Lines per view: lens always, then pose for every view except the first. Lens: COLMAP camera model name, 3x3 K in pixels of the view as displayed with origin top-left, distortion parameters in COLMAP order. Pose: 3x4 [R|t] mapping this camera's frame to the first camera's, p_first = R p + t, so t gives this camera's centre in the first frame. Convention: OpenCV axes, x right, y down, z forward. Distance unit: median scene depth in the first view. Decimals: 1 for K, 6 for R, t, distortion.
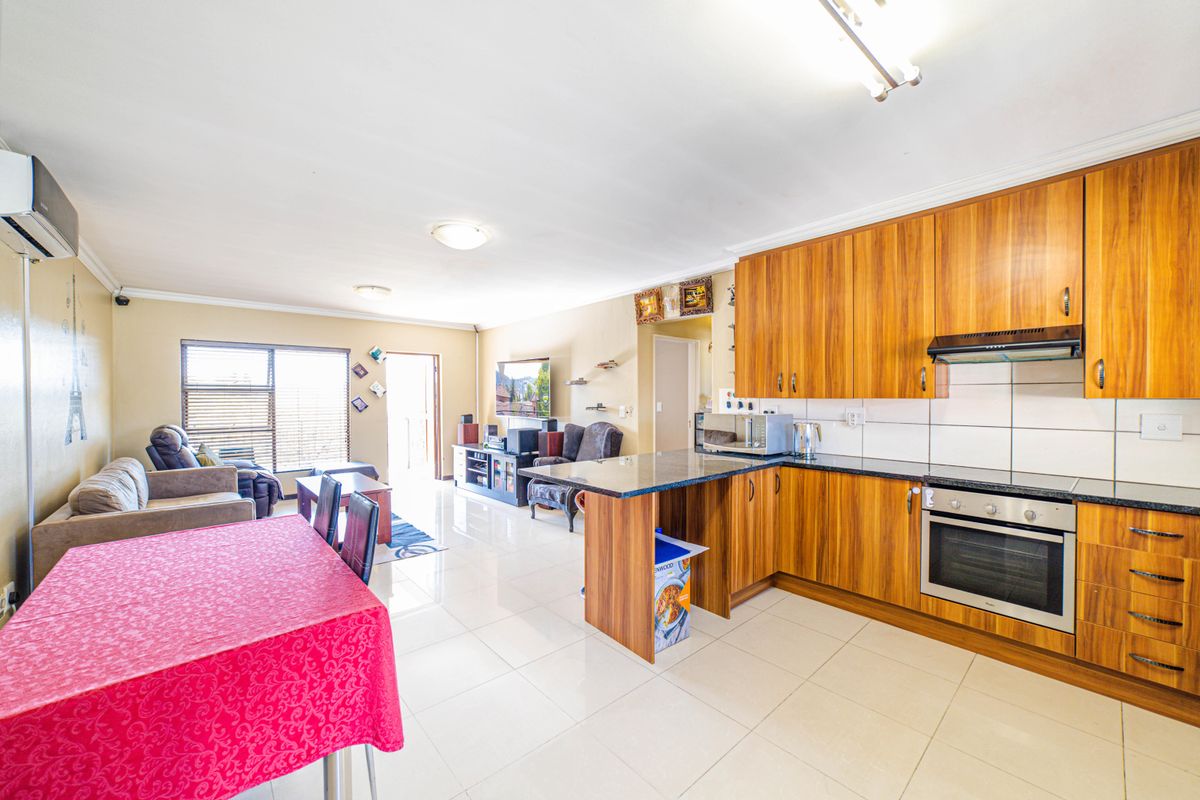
lens RADIAL K [[455.4, 0, 577.0], [0, 455.4, 399.2], [0, 0, 1]] dist [-0.022948, 0.008016]
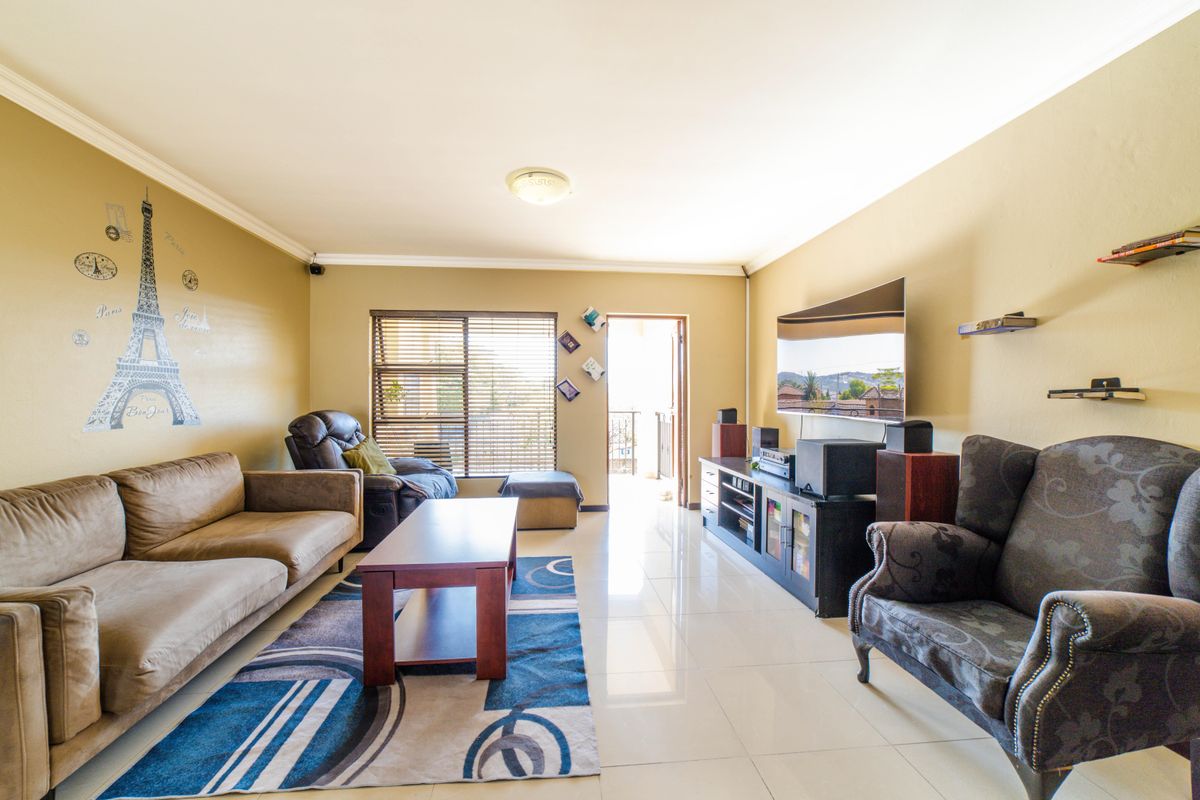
lens RADIAL K [[455.4, 0, 577.0], [0, 455.4, 399.2], [0, 0, 1]] dist [-0.022948, 0.008016]
pose [[0.815075, 0.009627, -0.579276, -0.068749], [-0.007530, 0.999954, 0.006023, 0.023924], [0.579307, -0.000547, 0.815110, 0.498100]]
